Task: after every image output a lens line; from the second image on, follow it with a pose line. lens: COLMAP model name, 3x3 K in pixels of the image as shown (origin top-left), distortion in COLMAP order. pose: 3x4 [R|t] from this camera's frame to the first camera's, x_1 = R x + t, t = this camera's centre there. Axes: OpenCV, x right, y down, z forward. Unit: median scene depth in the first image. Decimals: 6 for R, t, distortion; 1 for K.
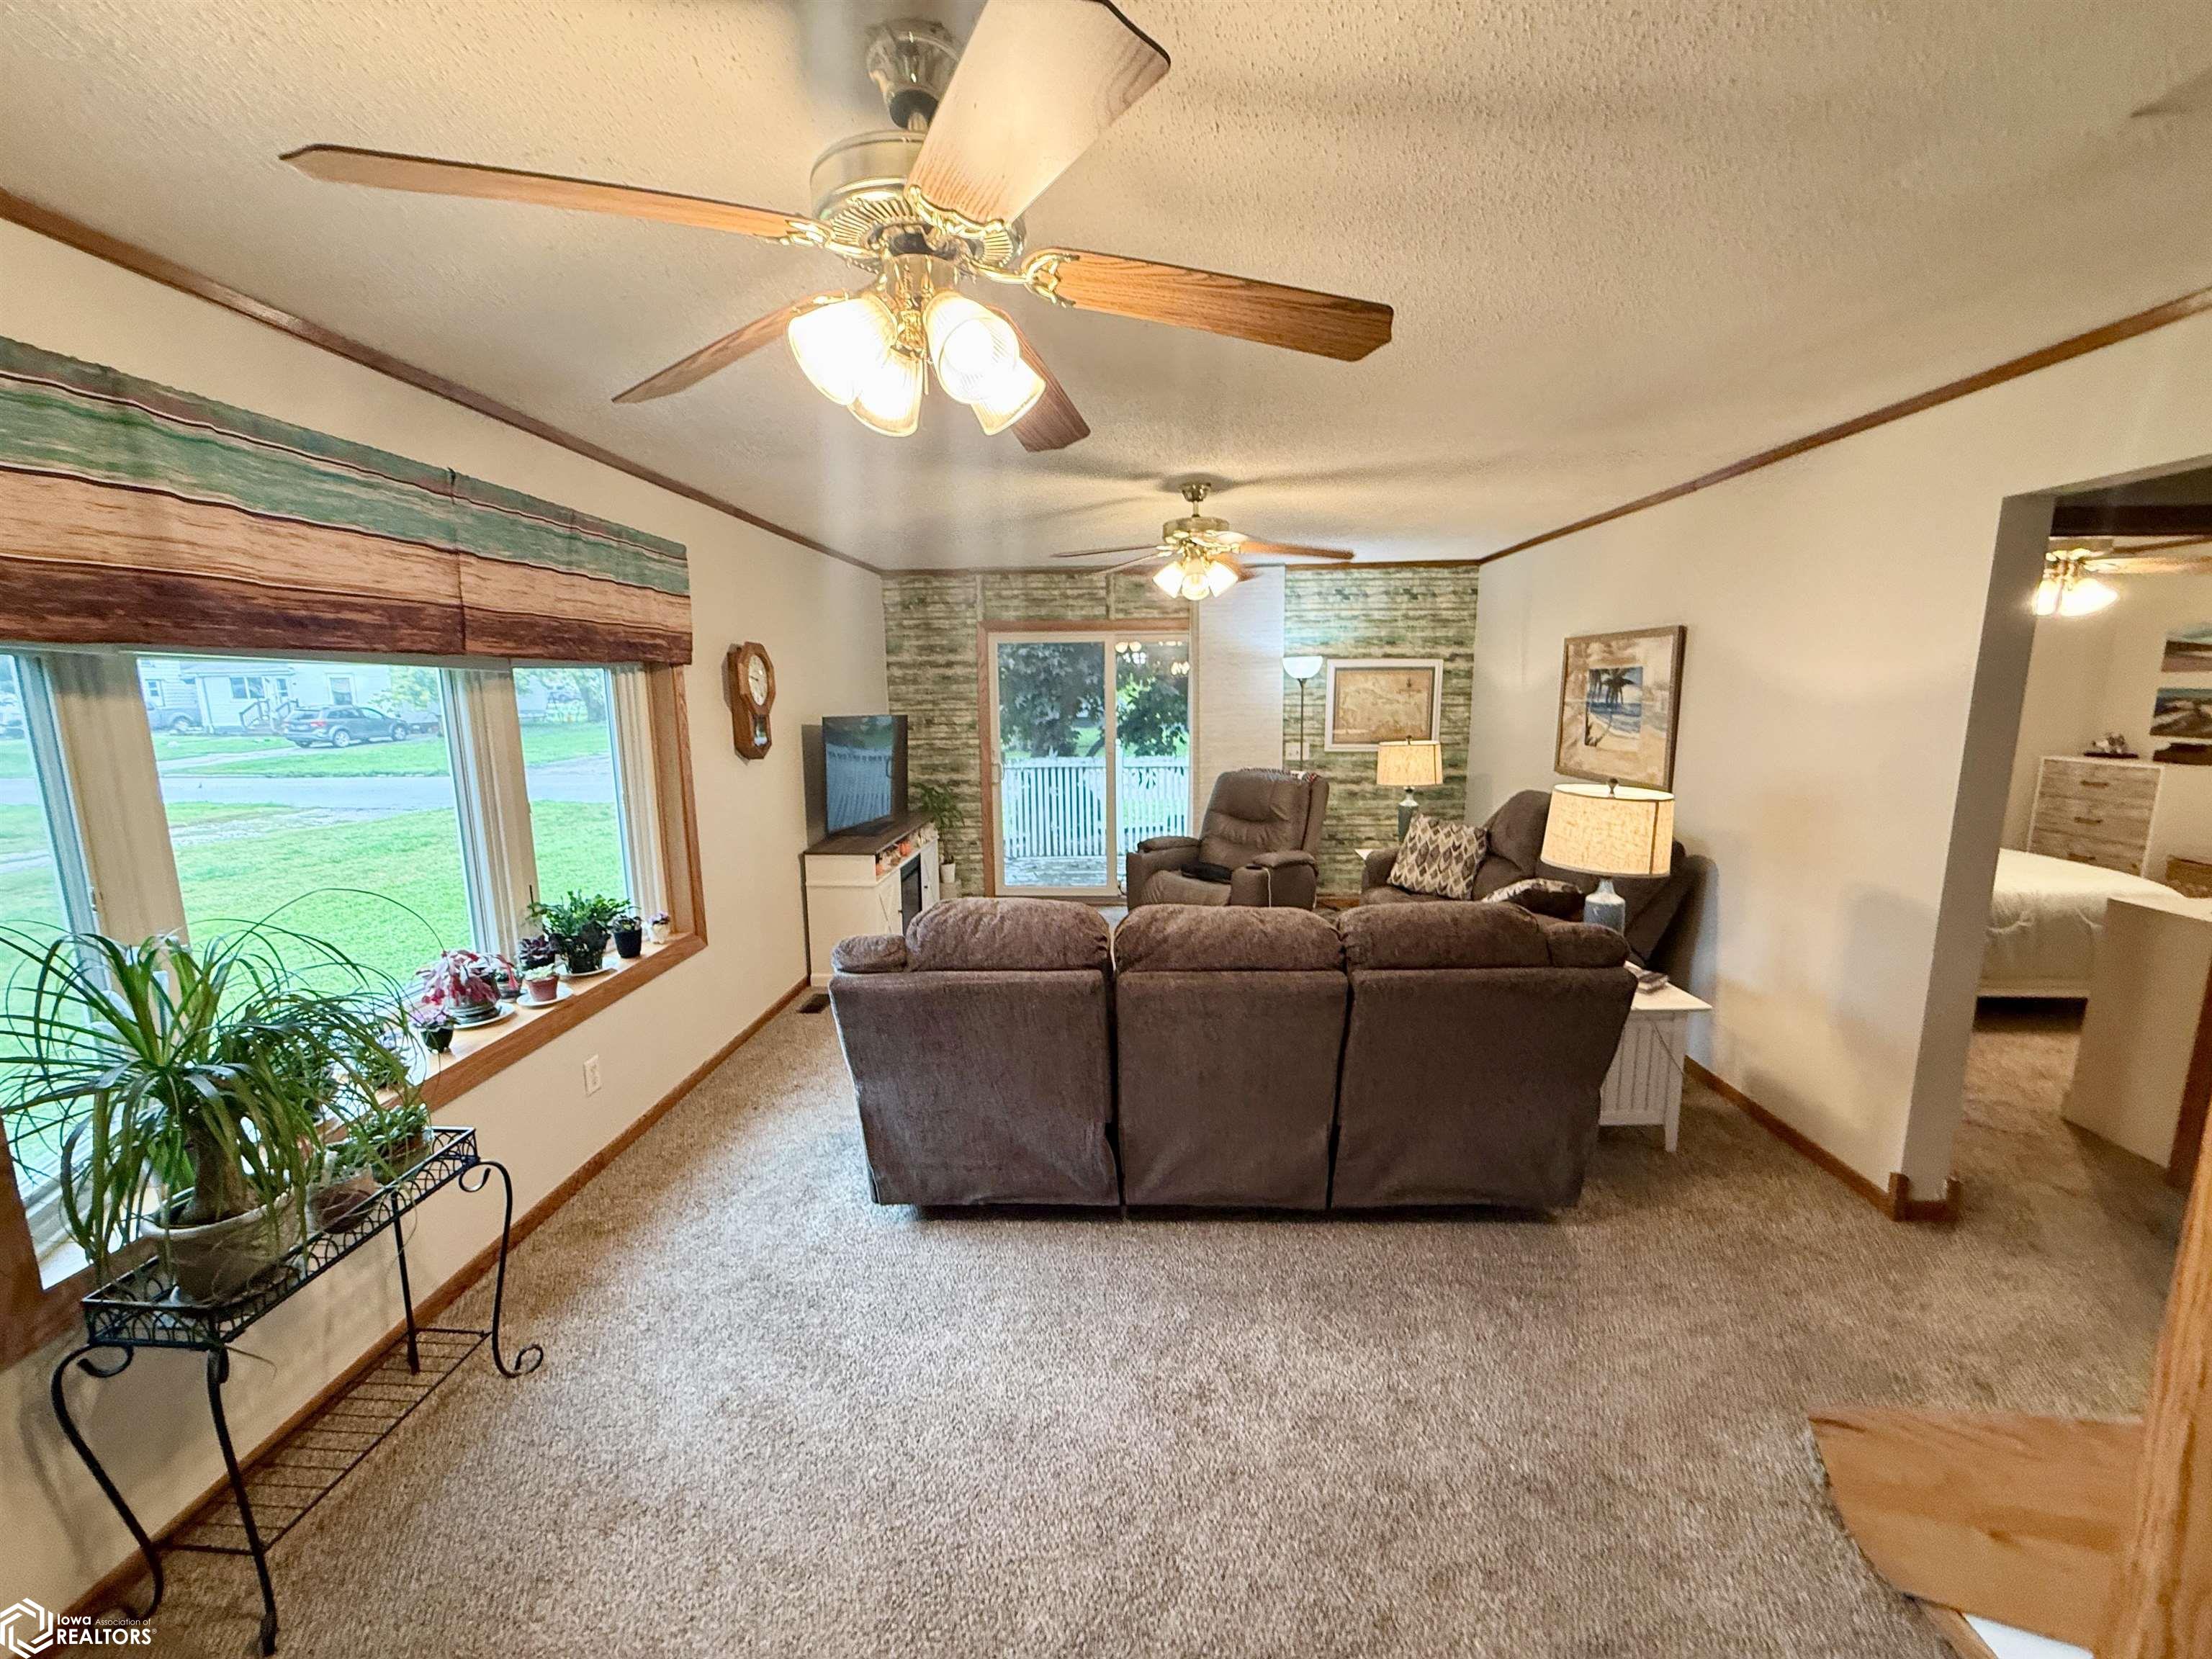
lens RADIAL K [[899.3, 0, 1109.3], [0, 899.3, 828.6], [0, 0, 1]] dist [0.009748, -0.000074]
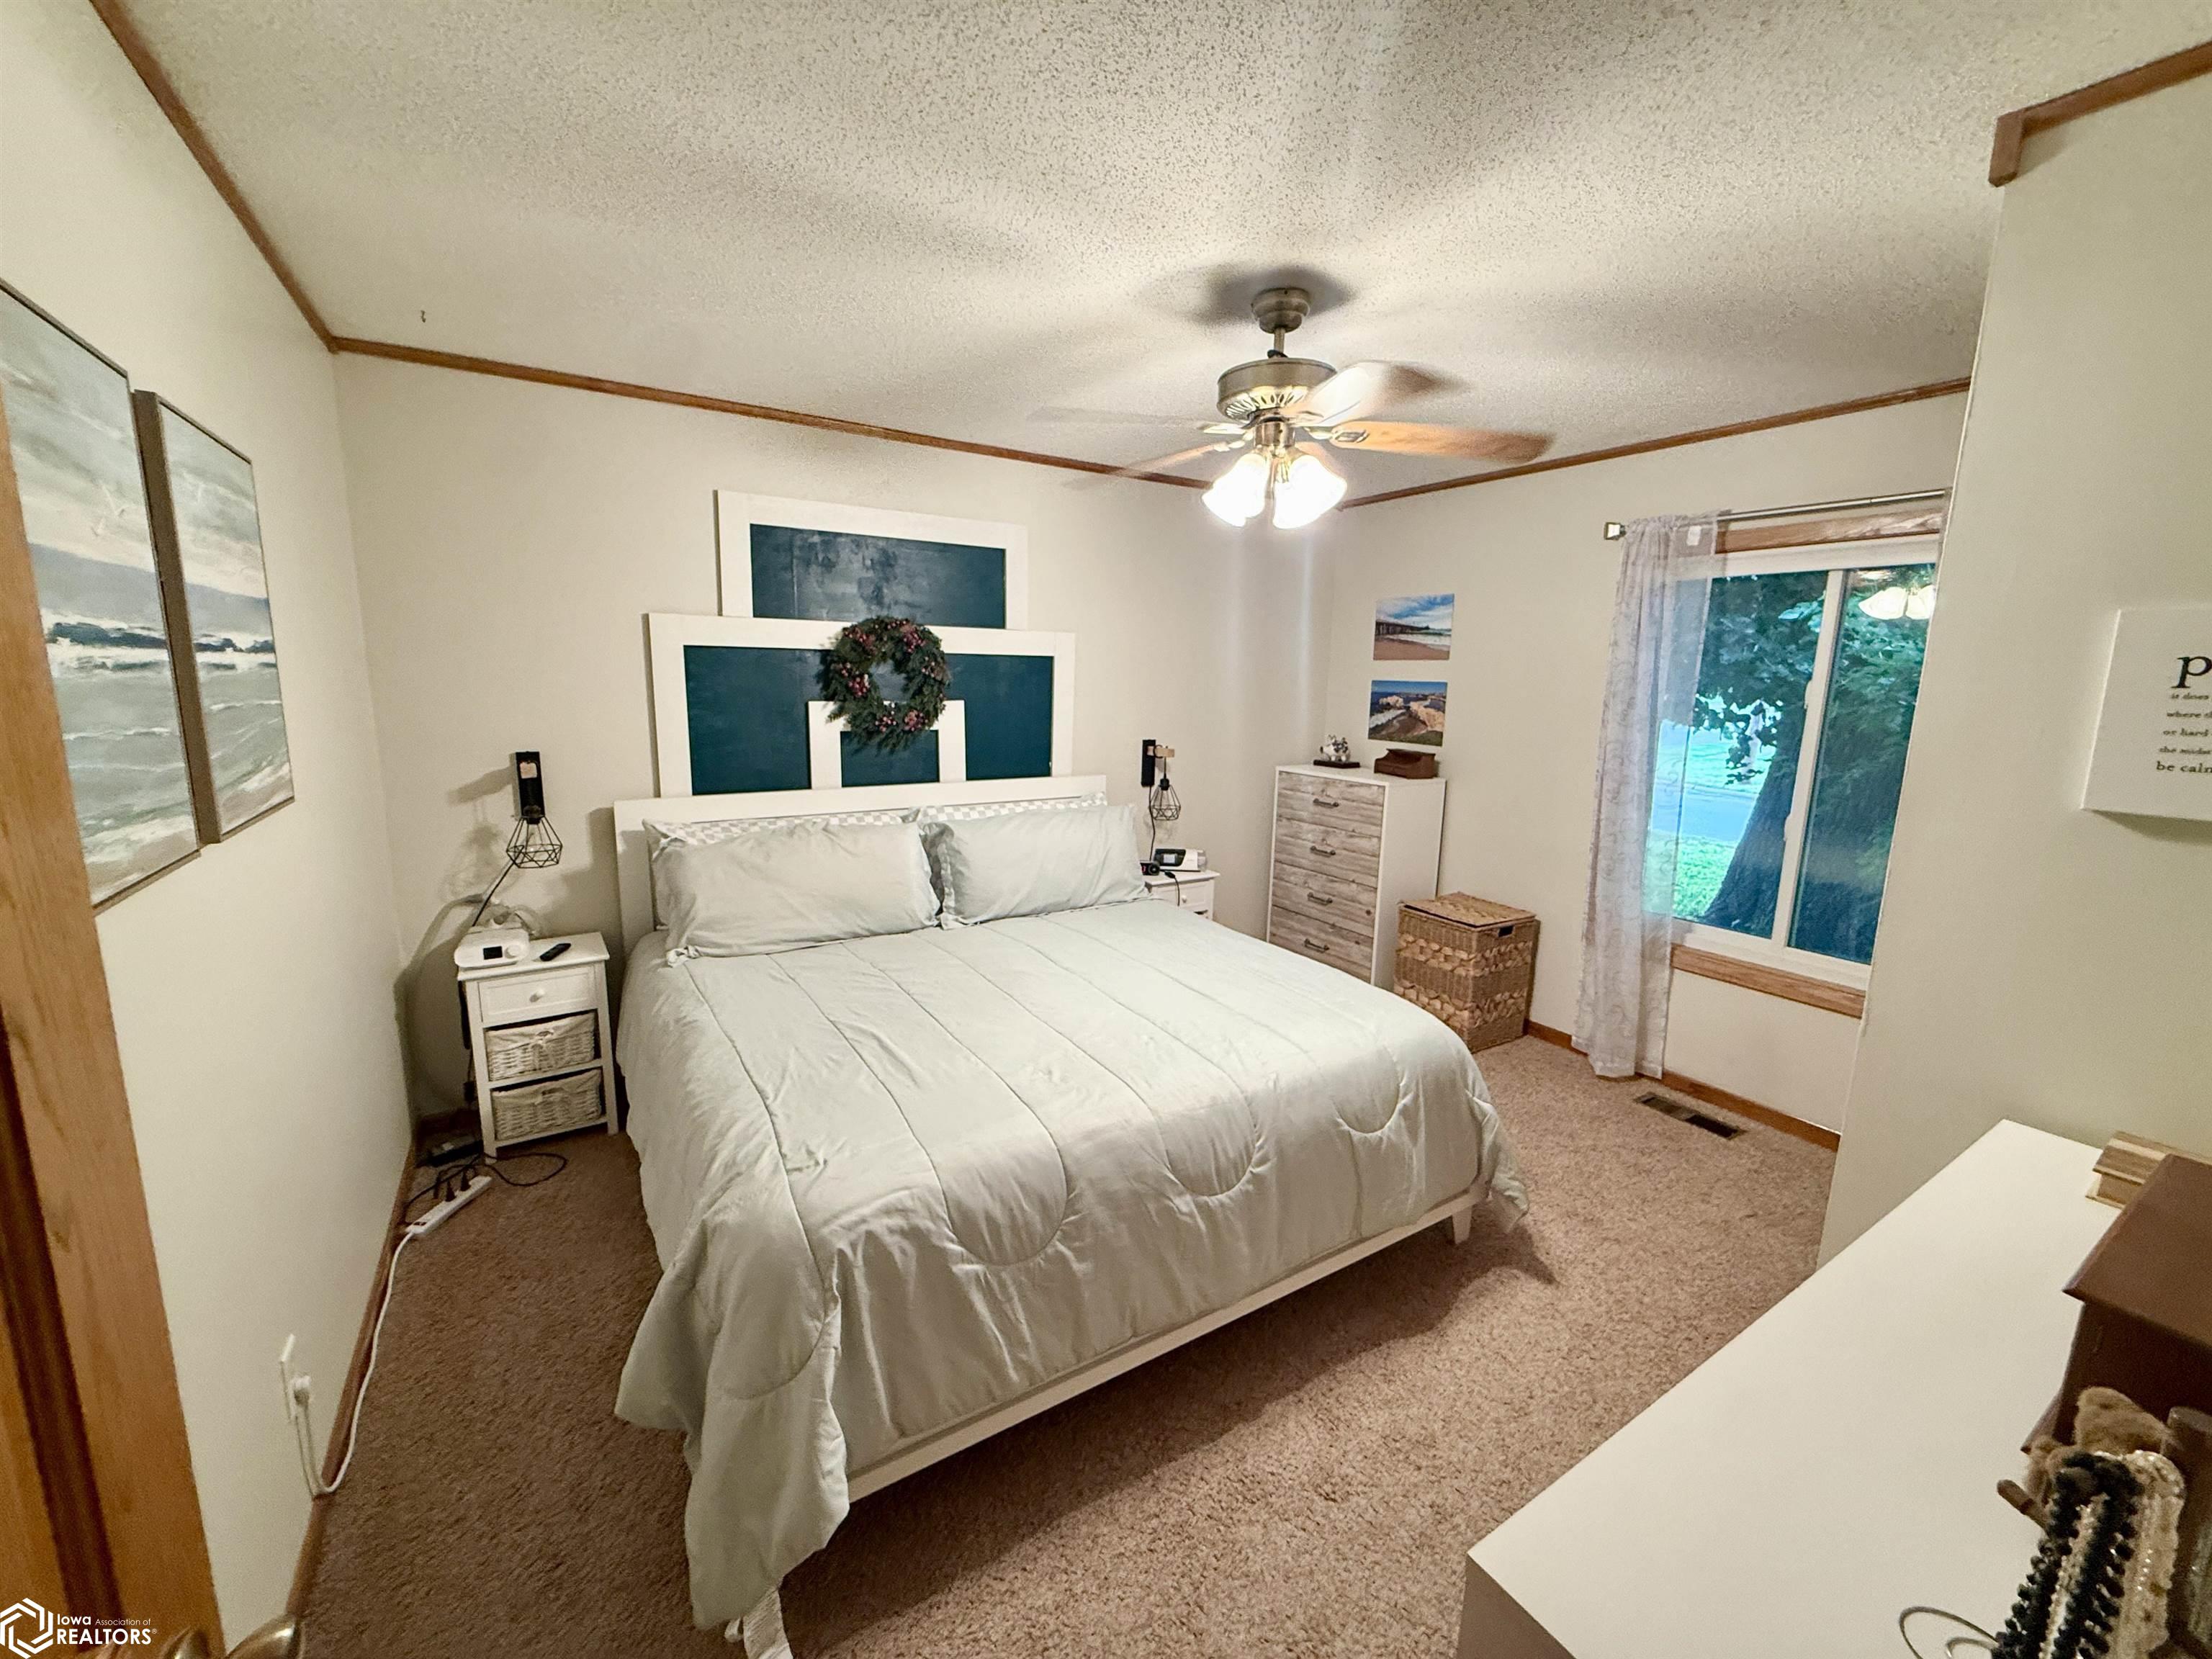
lens RADIAL K [[899.3, 0, 1110.8], [0, 899.3, 826.3], [0, 0, 1]] dist [0.009748, -0.000074]
pose [[0.821105, -0.070282, 0.566433, 0.525911], [0.067352, 0.997387, 0.026121, -0.064619], [-0.566789, 0.016702, 0.823693, 0.499522]]
